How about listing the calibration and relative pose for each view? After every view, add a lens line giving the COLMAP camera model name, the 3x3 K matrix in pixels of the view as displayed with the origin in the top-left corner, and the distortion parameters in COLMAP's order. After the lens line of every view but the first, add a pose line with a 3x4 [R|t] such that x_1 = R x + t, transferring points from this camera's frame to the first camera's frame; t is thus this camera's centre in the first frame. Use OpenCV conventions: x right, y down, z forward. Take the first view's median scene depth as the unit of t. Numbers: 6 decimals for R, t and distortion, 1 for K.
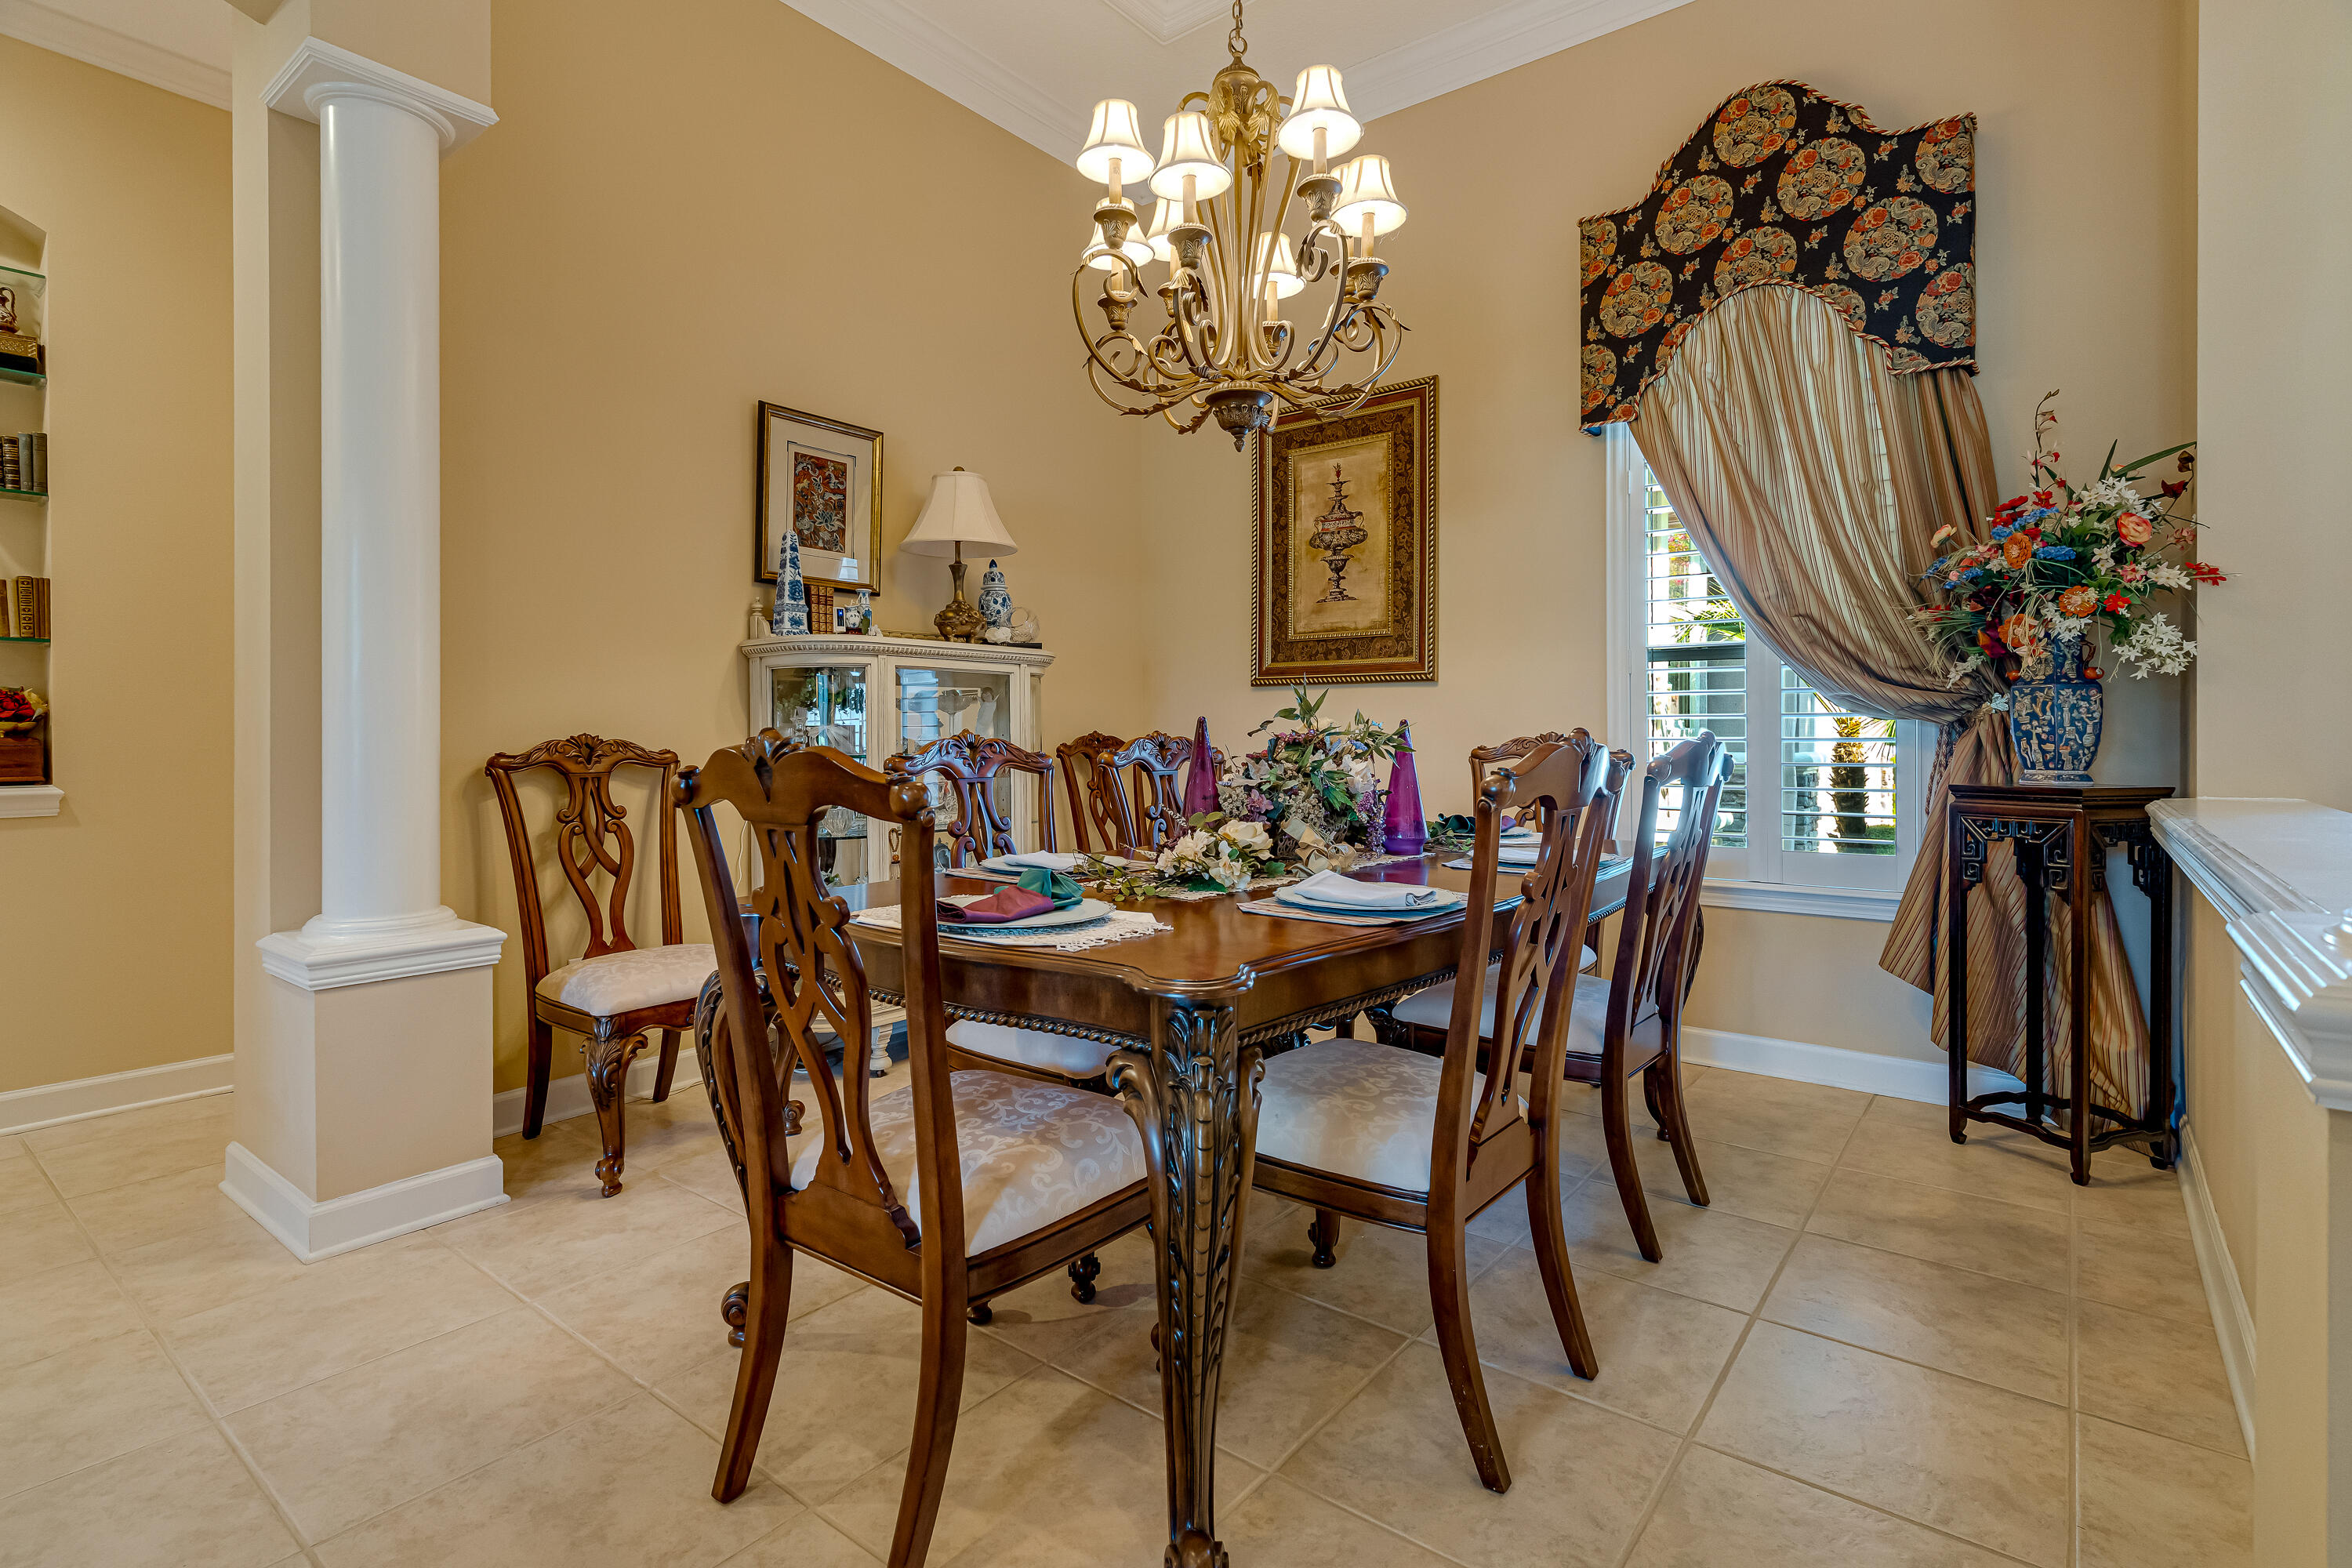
lens RADIAL K [[1128.7, 0, 1181.0], [0, 1128.7, 734.9], [0, 0, 1]] dist [0.000108, 0.000677]
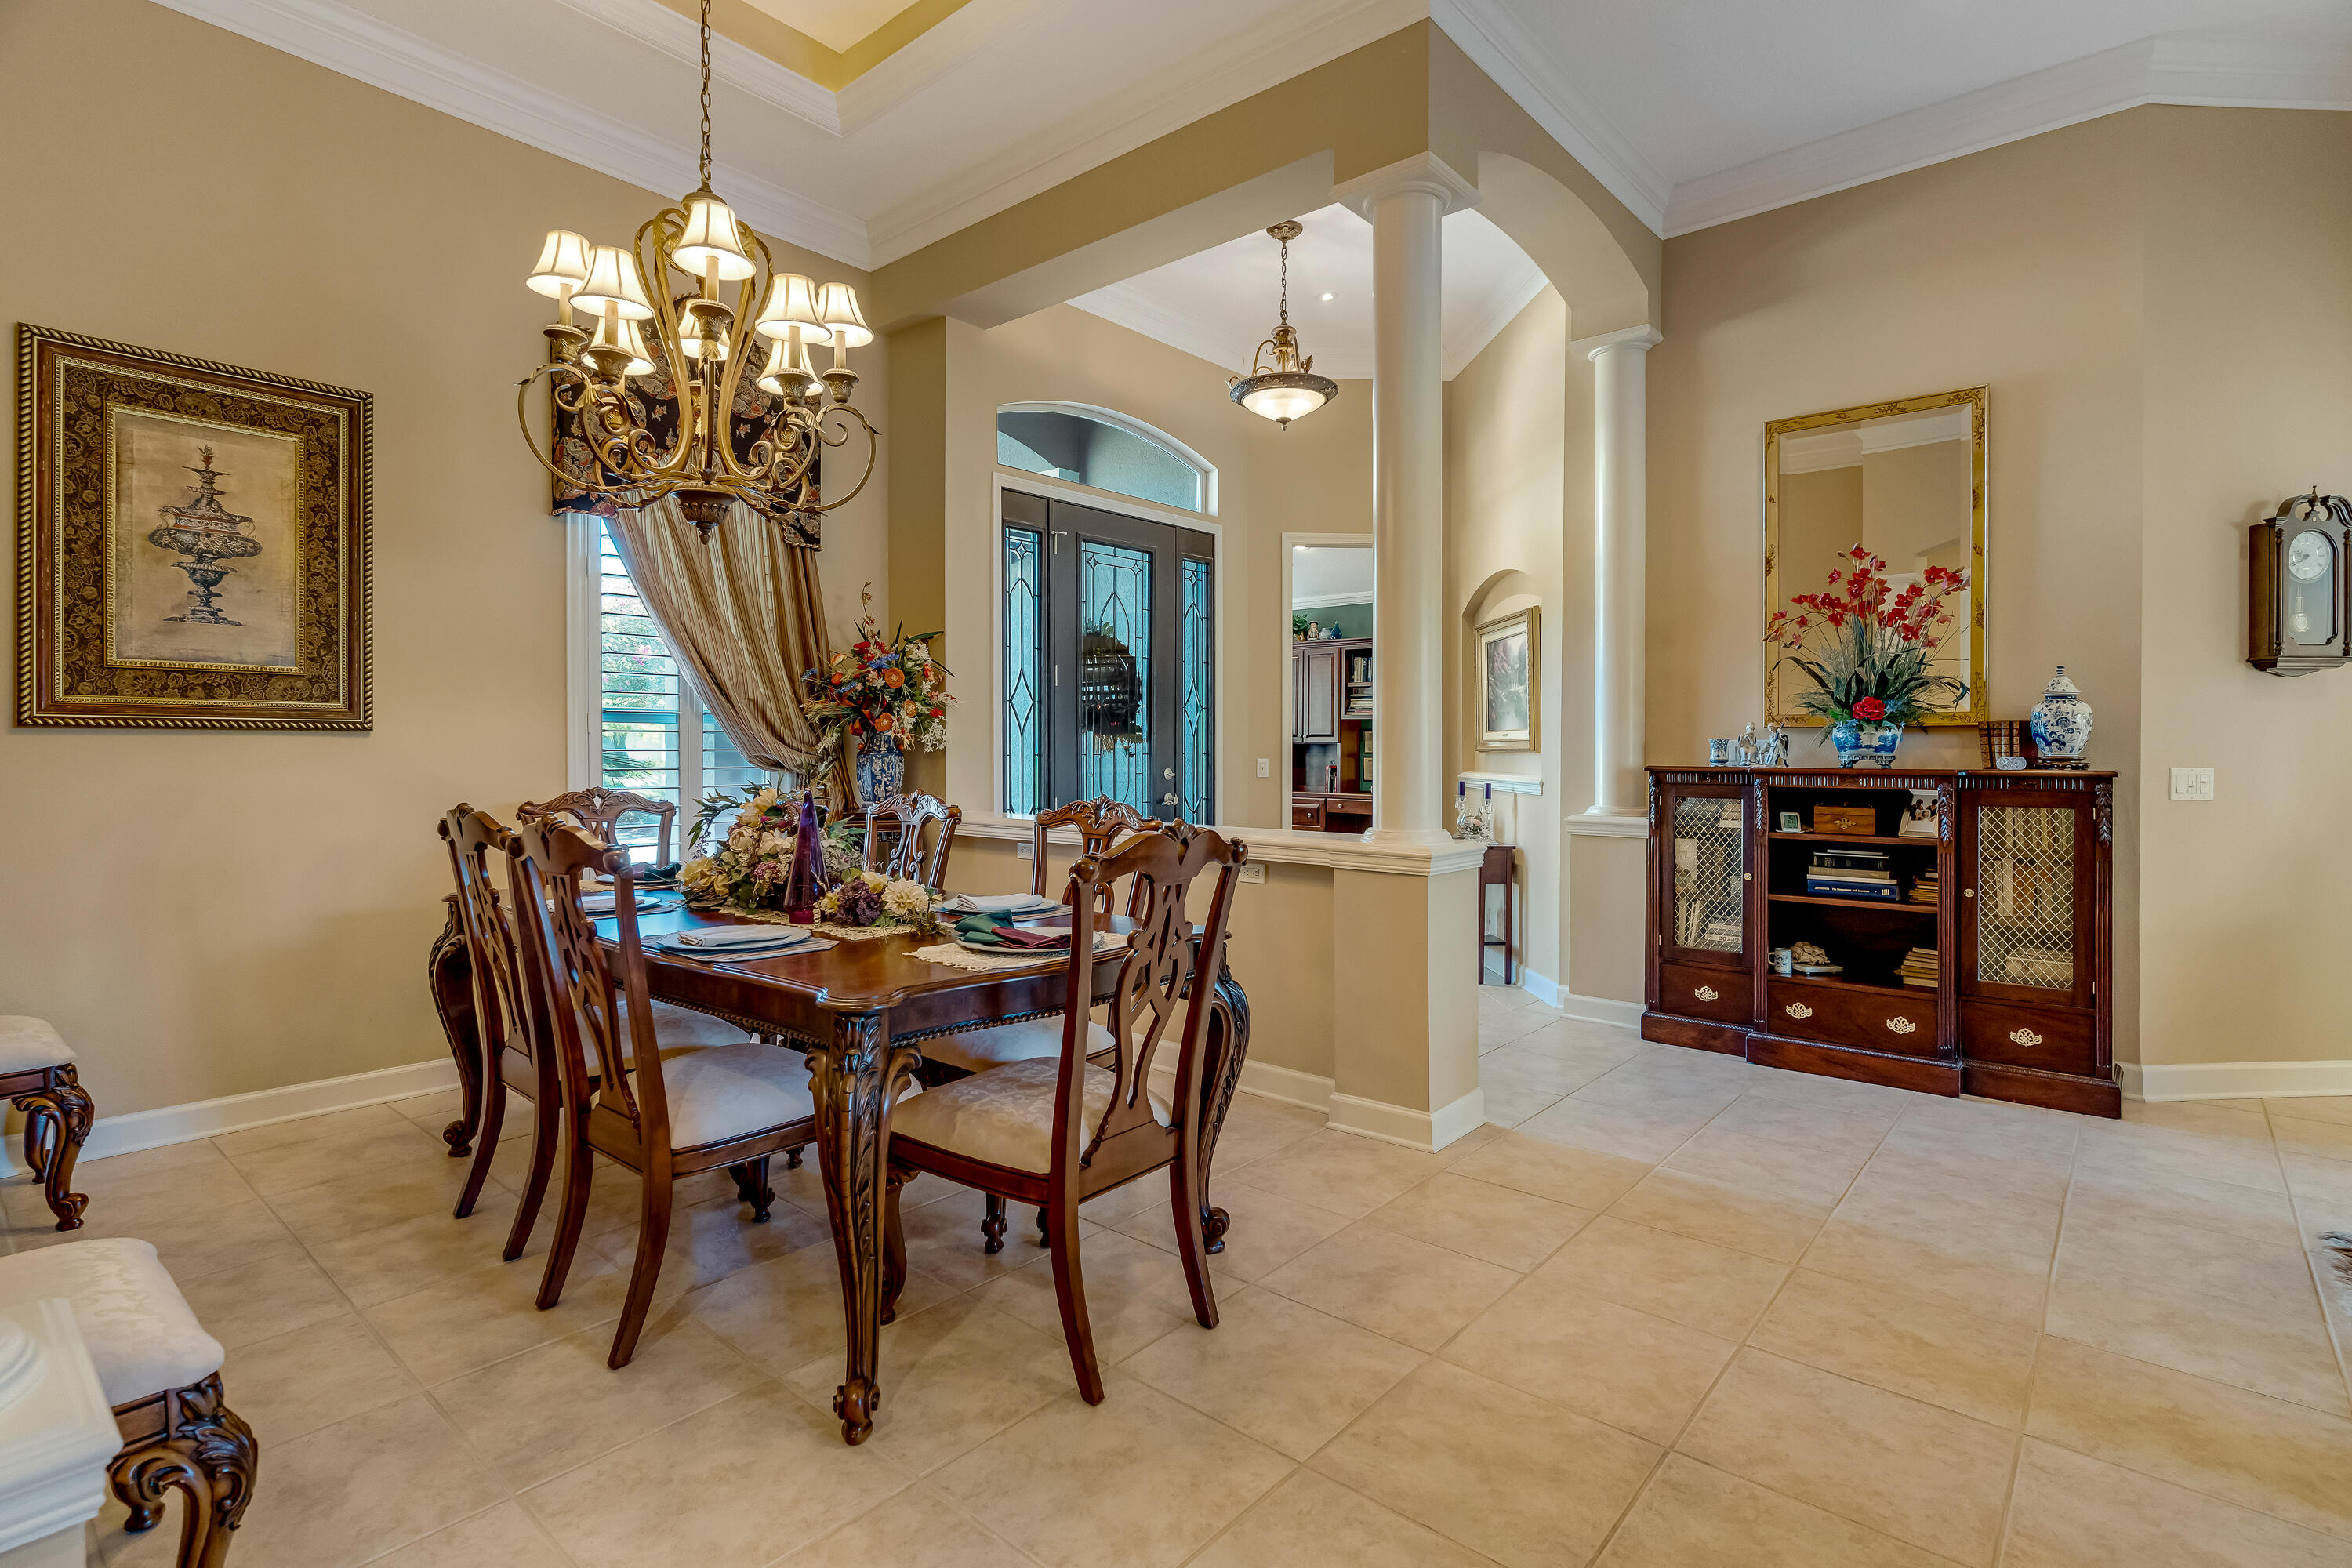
lens RADIAL K [[1129.6, 0, 1173.5], [0, 1129.6, 753.3], [0, 0, 1]] dist [0.001289, 0.000698]
pose [[0.051299, -0.002348, 0.998681, -0.778863], [-0.000832, 0.999997, 0.002394, -0.039651], [-0.998683, -0.000953, 0.051297, 0.374761]]
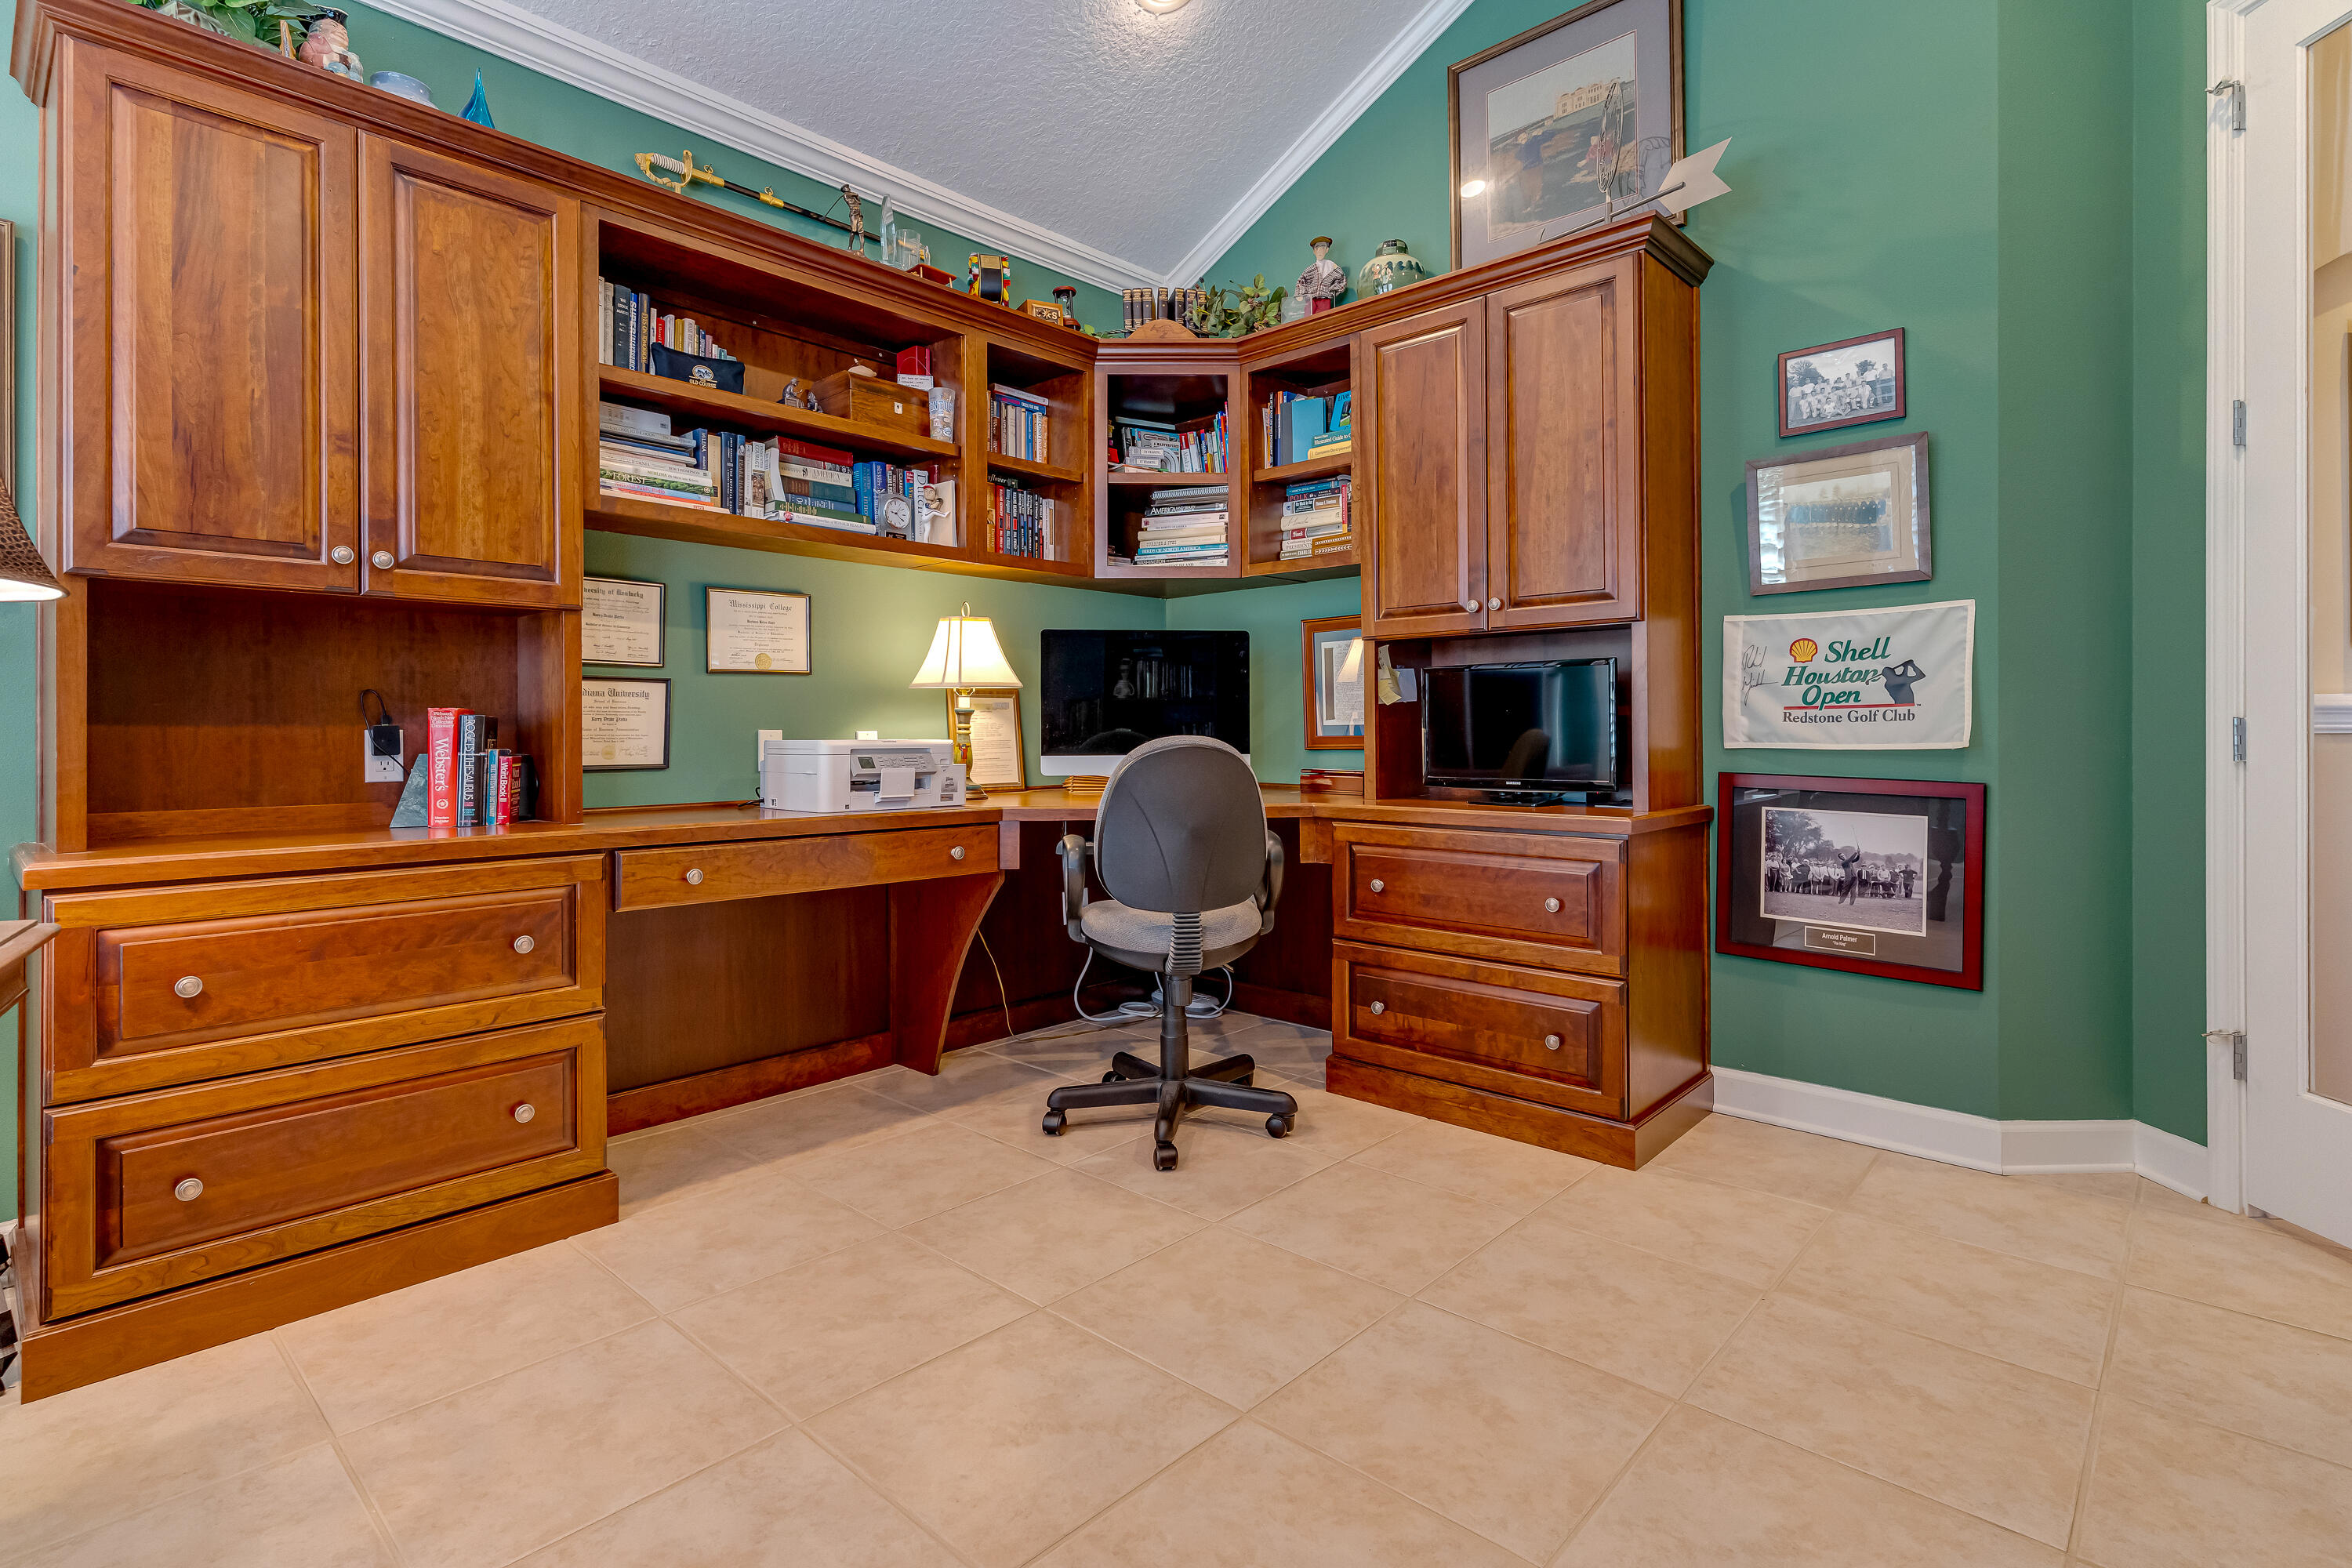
lens RADIAL K [[1146.7, 0, 1172.7], [0, 1146.7, 712.7], [0, 0, 1]] dist [0.052557, 0.000182]
pose [[-0.995095, 0.021168, 0.096634, 1.813846], [0.018999, 0.999548, -0.023312, 0.028831], [-0.097083, -0.021362, -0.995047, 0.774247]]
